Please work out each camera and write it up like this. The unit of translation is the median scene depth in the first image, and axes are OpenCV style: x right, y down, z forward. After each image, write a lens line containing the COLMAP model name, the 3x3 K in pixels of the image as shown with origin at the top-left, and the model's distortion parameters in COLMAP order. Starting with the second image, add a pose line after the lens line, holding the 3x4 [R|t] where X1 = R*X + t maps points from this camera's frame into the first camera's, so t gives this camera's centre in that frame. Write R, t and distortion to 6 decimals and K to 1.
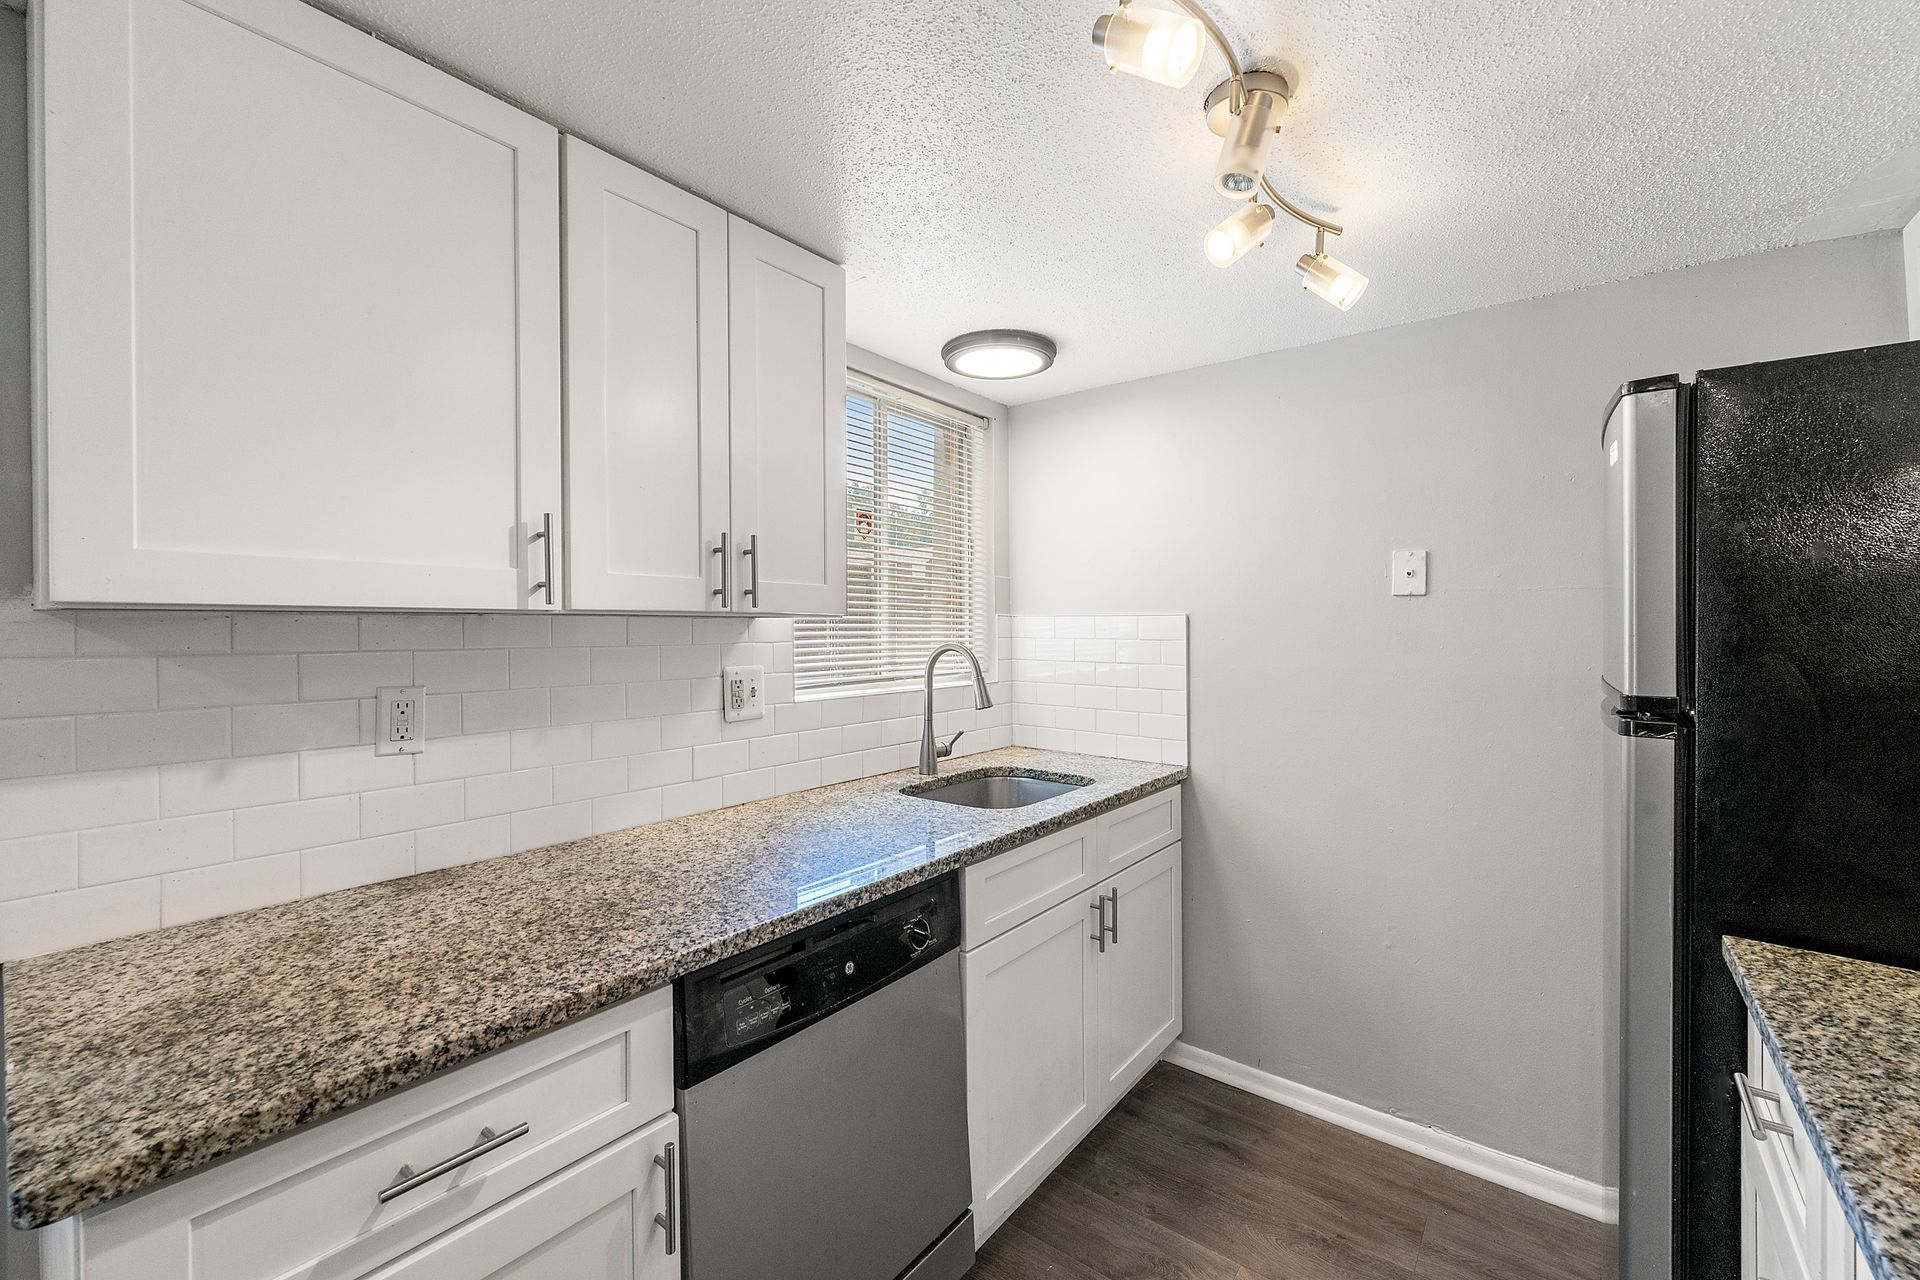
lens RADIAL K [[778.7, 0, 958.4], [0, 778.7, 631.1], [0, 0, 1]] dist [-0.001373, -0.000018]
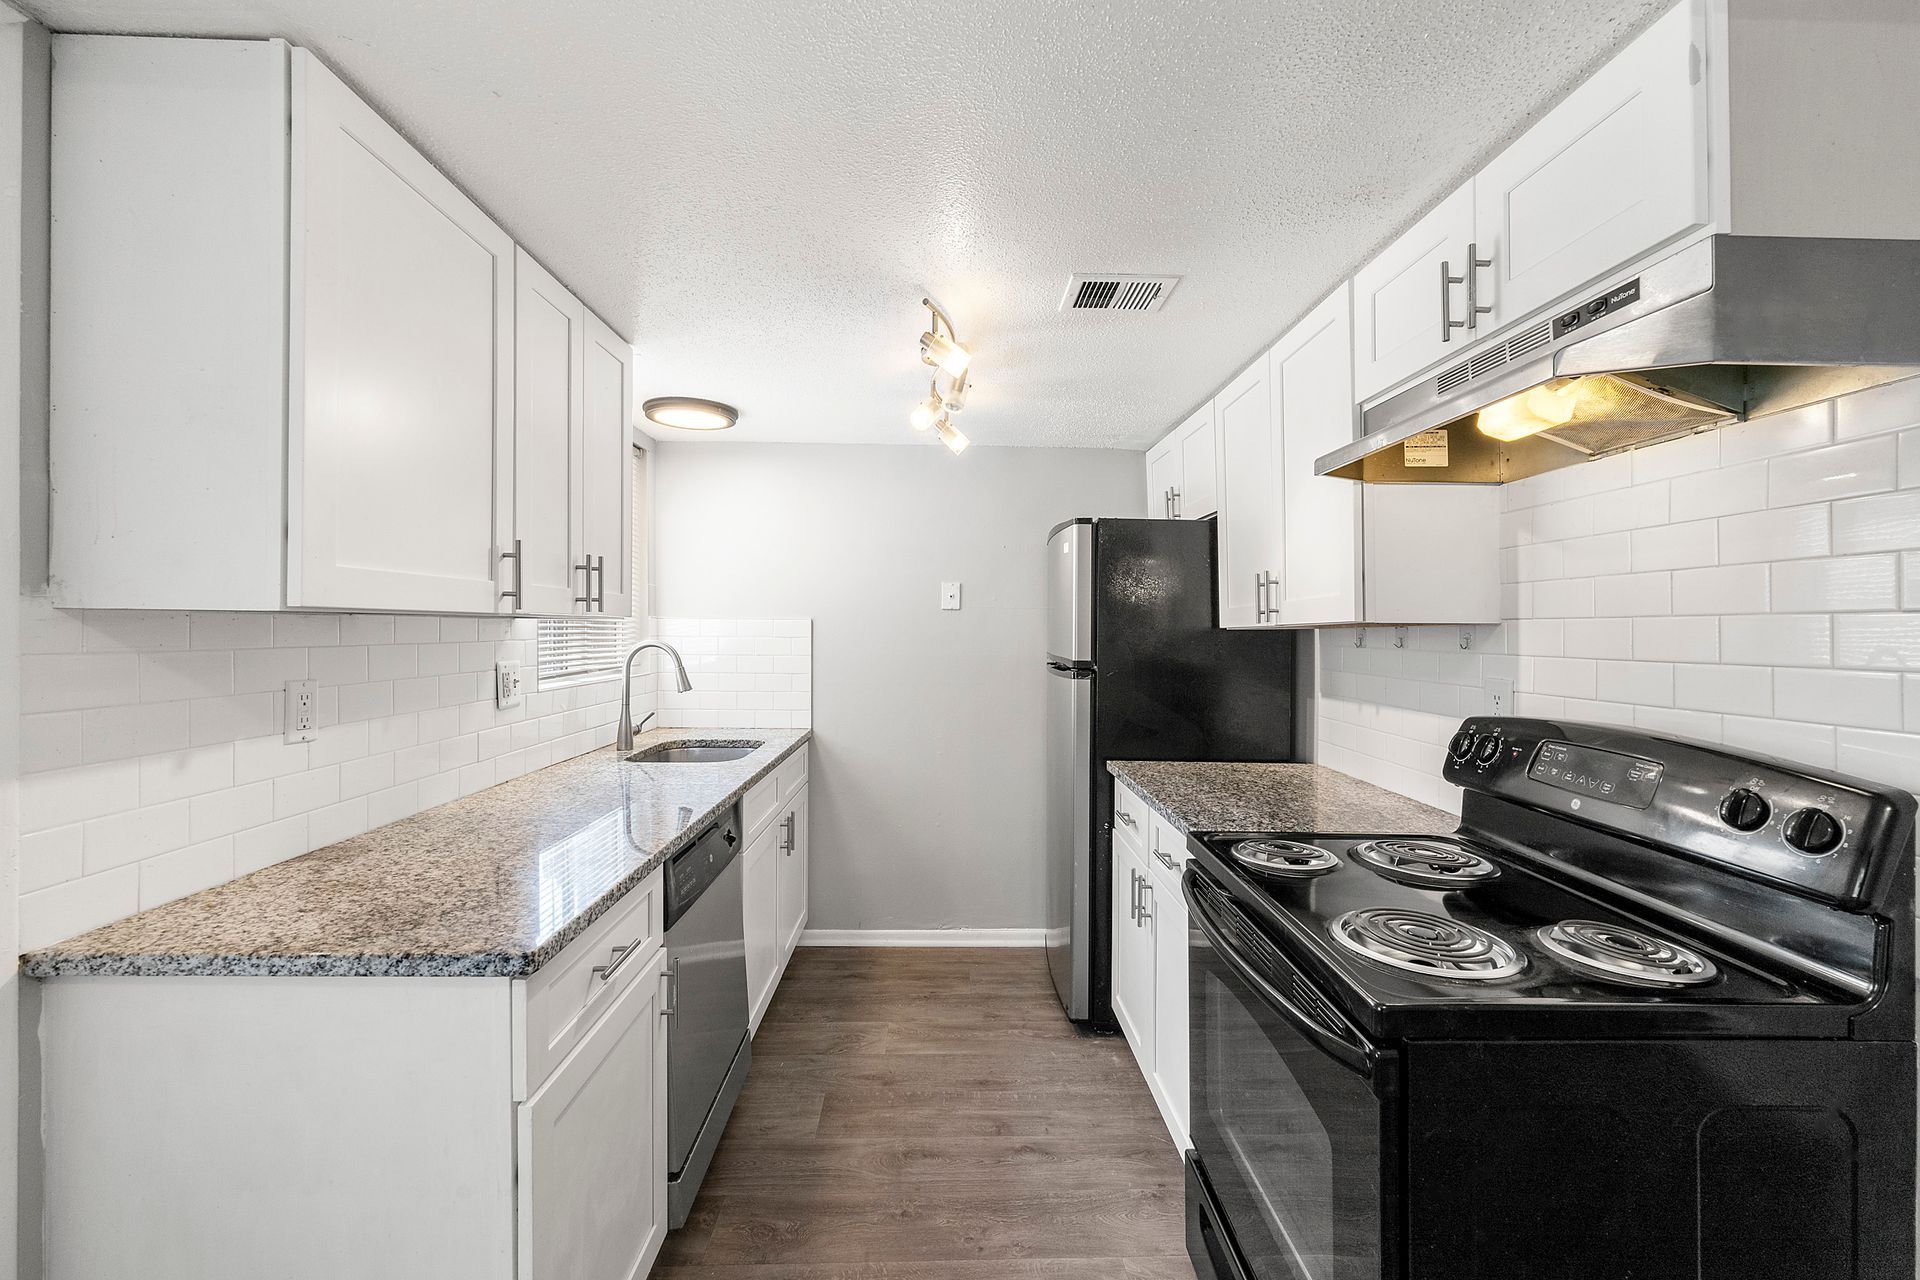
lens RADIAL K [[778.7, 0, 957.1], [0, 778.7, 631.9], [0, 0, 1]] dist [-0.001373, -0.000018]
pose [[0.771588, 0.002259, 0.636118, -0.518506], [-0.003778, 0.999992, 0.001031, -0.000553], [-0.636111, -0.003198, 0.771591, -0.314218]]
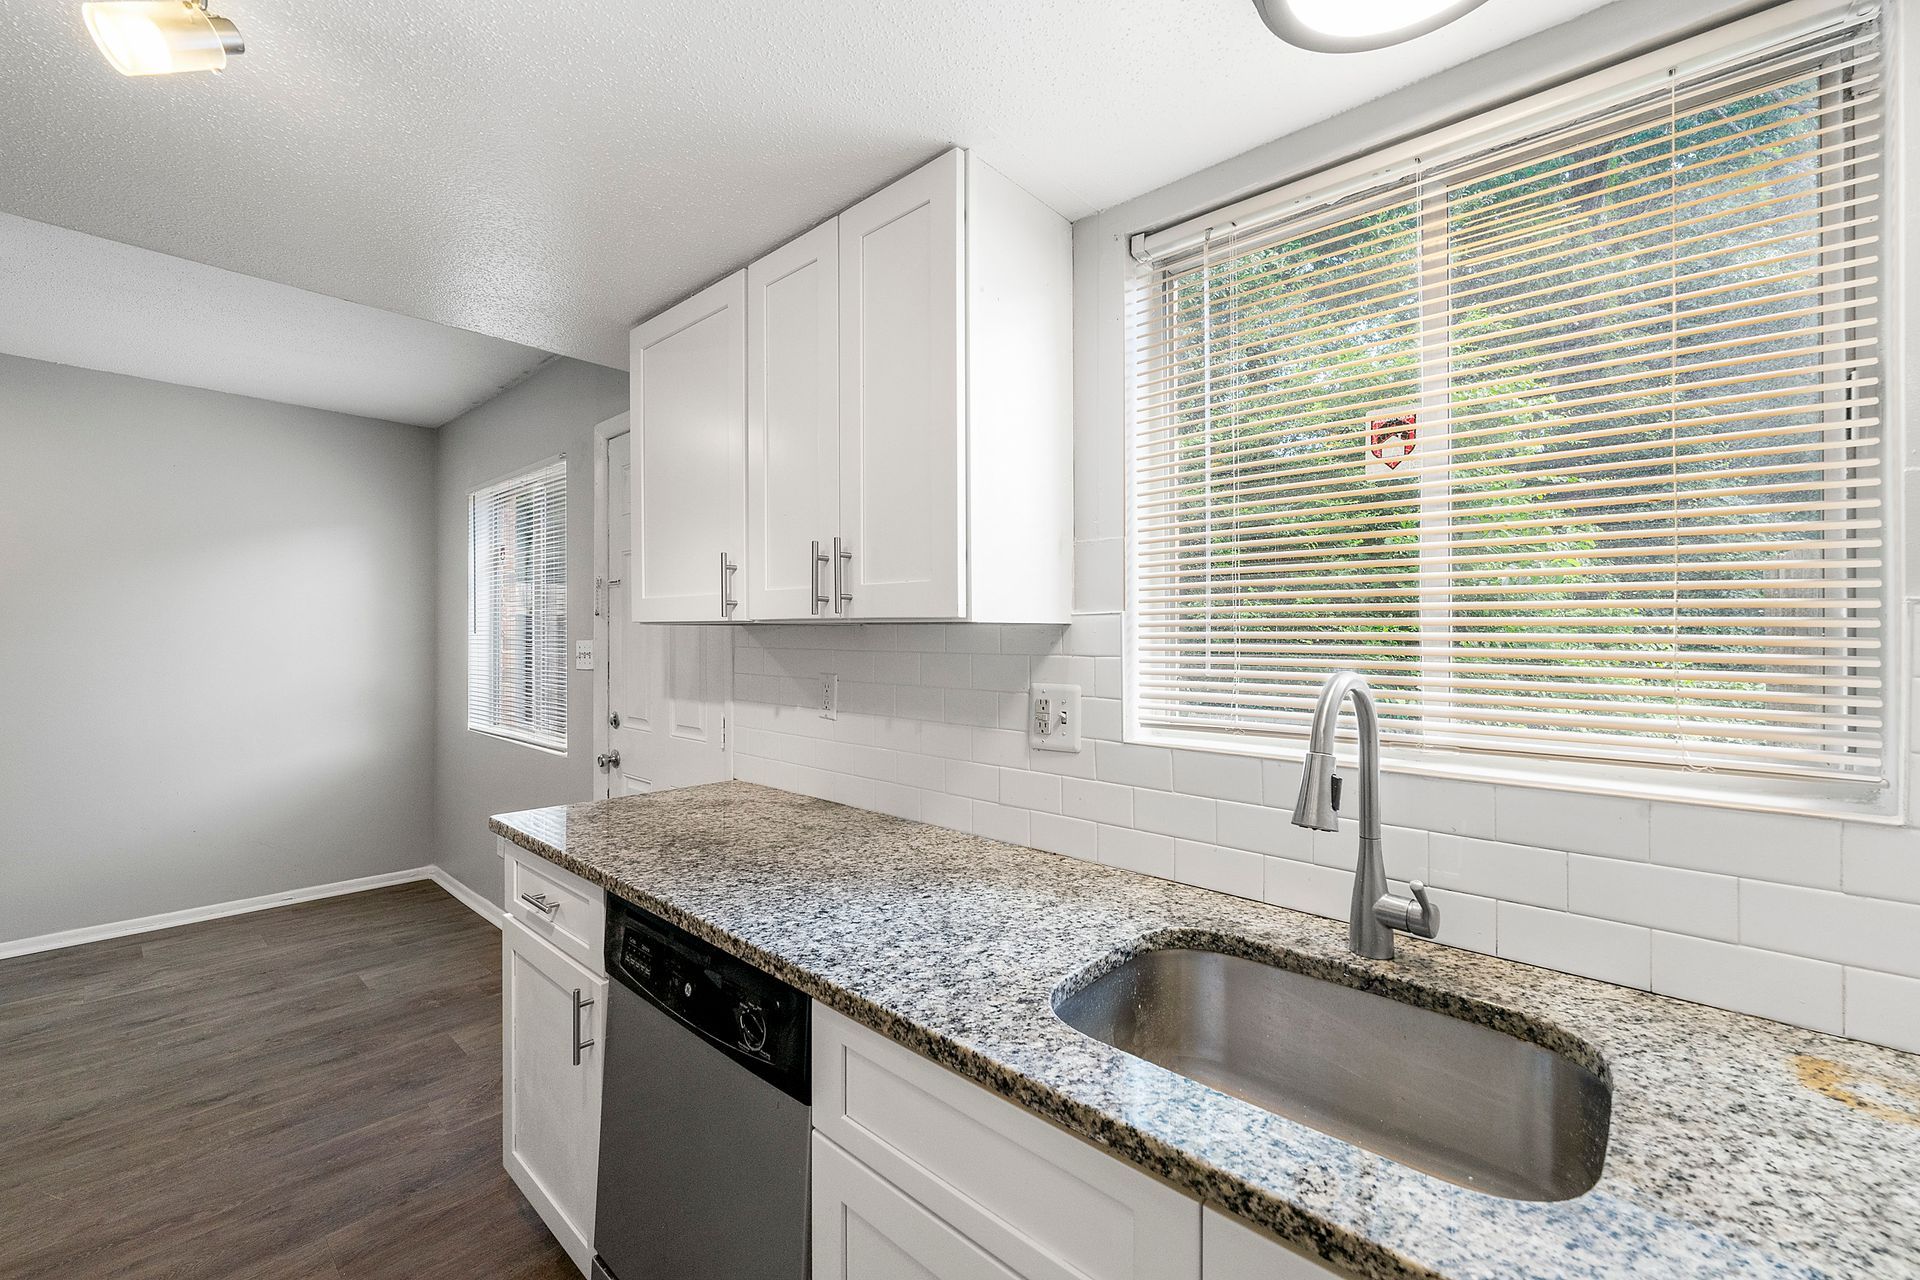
lens RADIAL K [[778.7, 0, 958.3], [0, 778.7, 649.3], [0, 0, 1]] dist [-0.001373, -0.000018]
pose [[-0.070933, 0.020184, -0.997277, 0.564665], [-0.011045, 0.999718, 0.021019, -0.007261], [0.997420, 0.012506, -0.070690, 1.003400]]
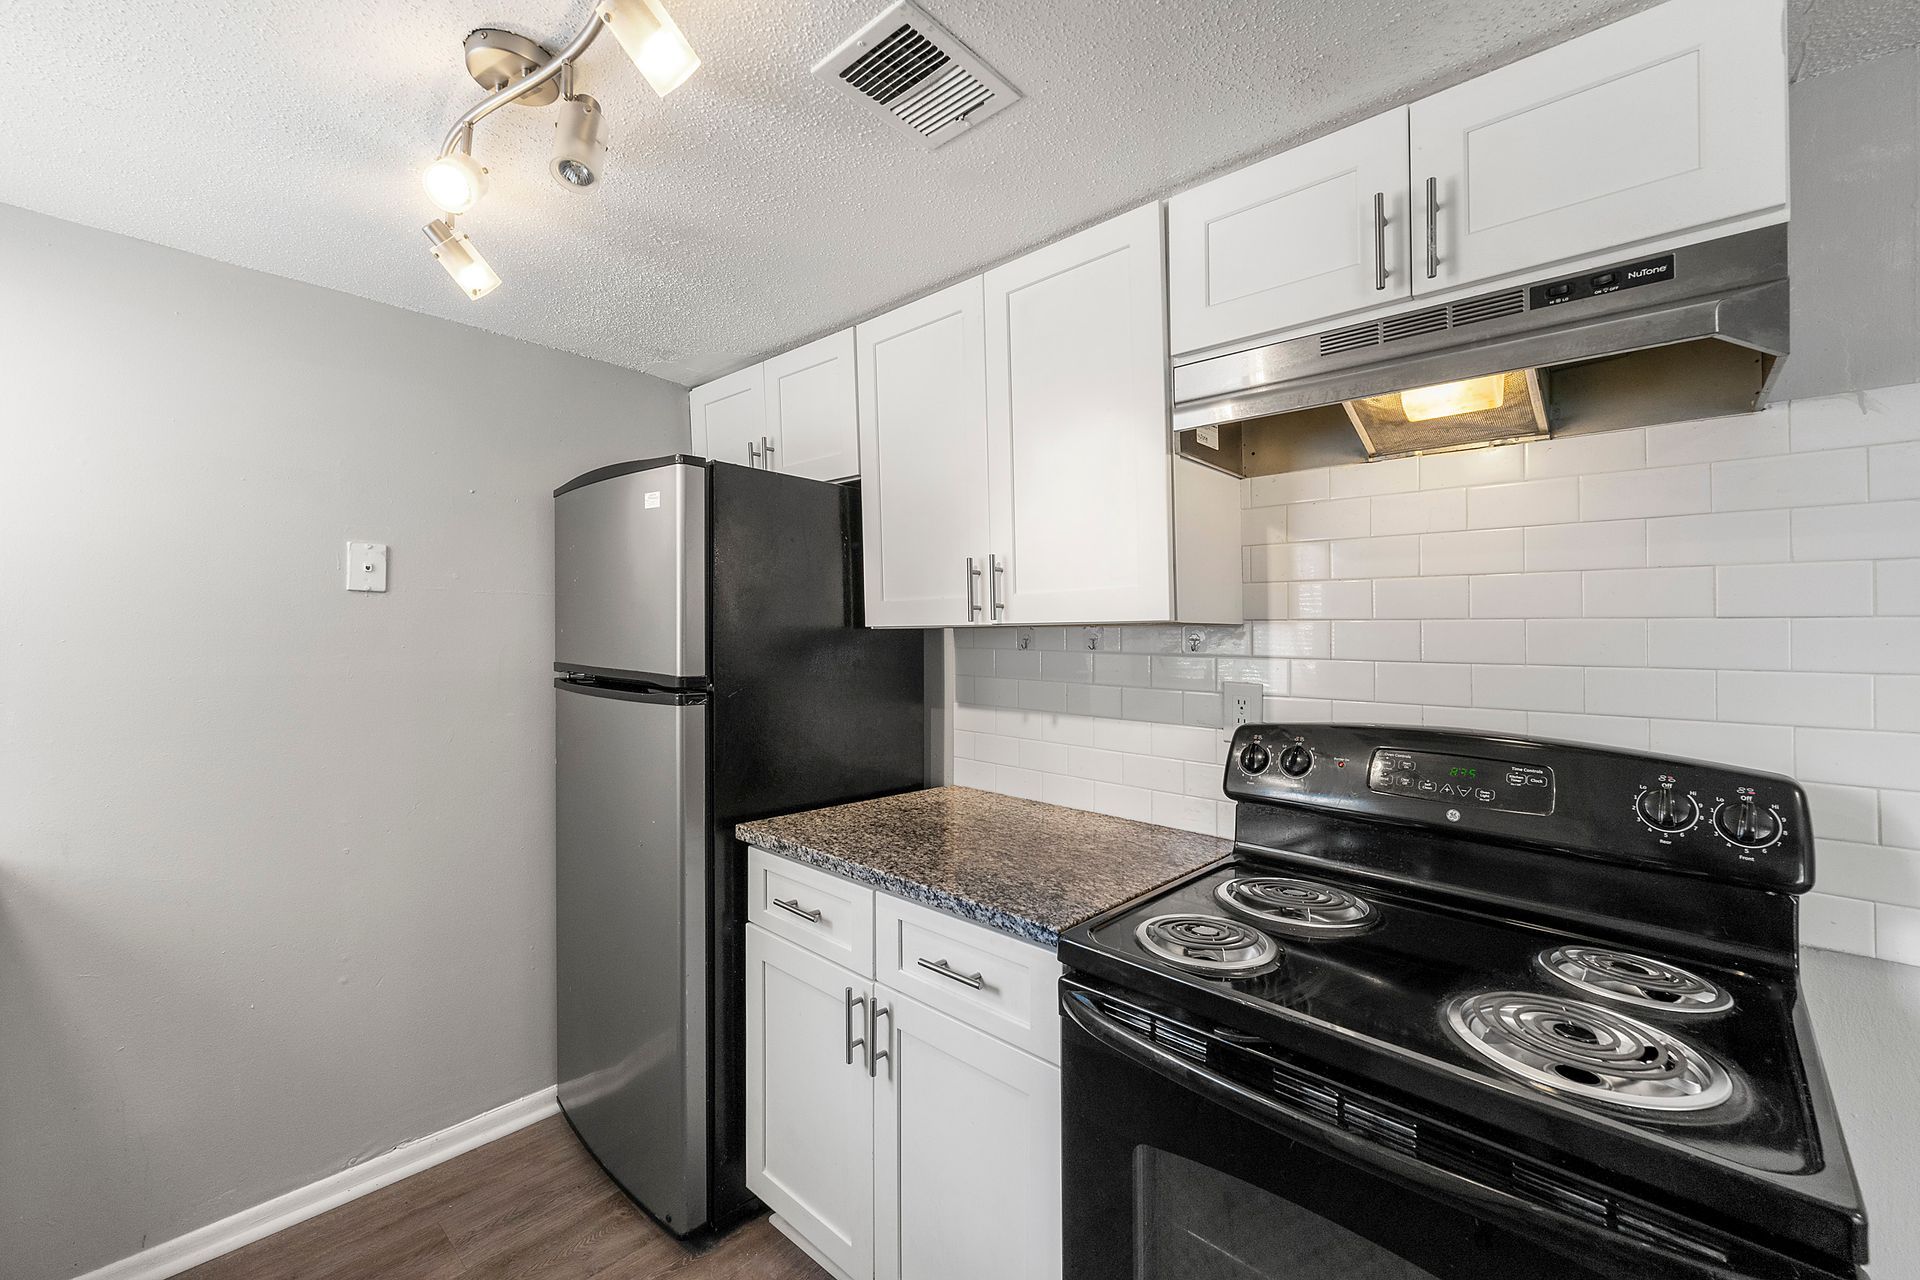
lens RADIAL K [[778.7, 0, 958.1], [0, 778.7, 638.2], [0, 0, 1]] dist [-0.001373, -0.000018]
pose [[0.069863, -0.009528, 0.997511, -0.329204], [-0.004523, 0.999941, 0.009868, -0.003533], [-0.997546, -0.005201, 0.069816, 0.275144]]
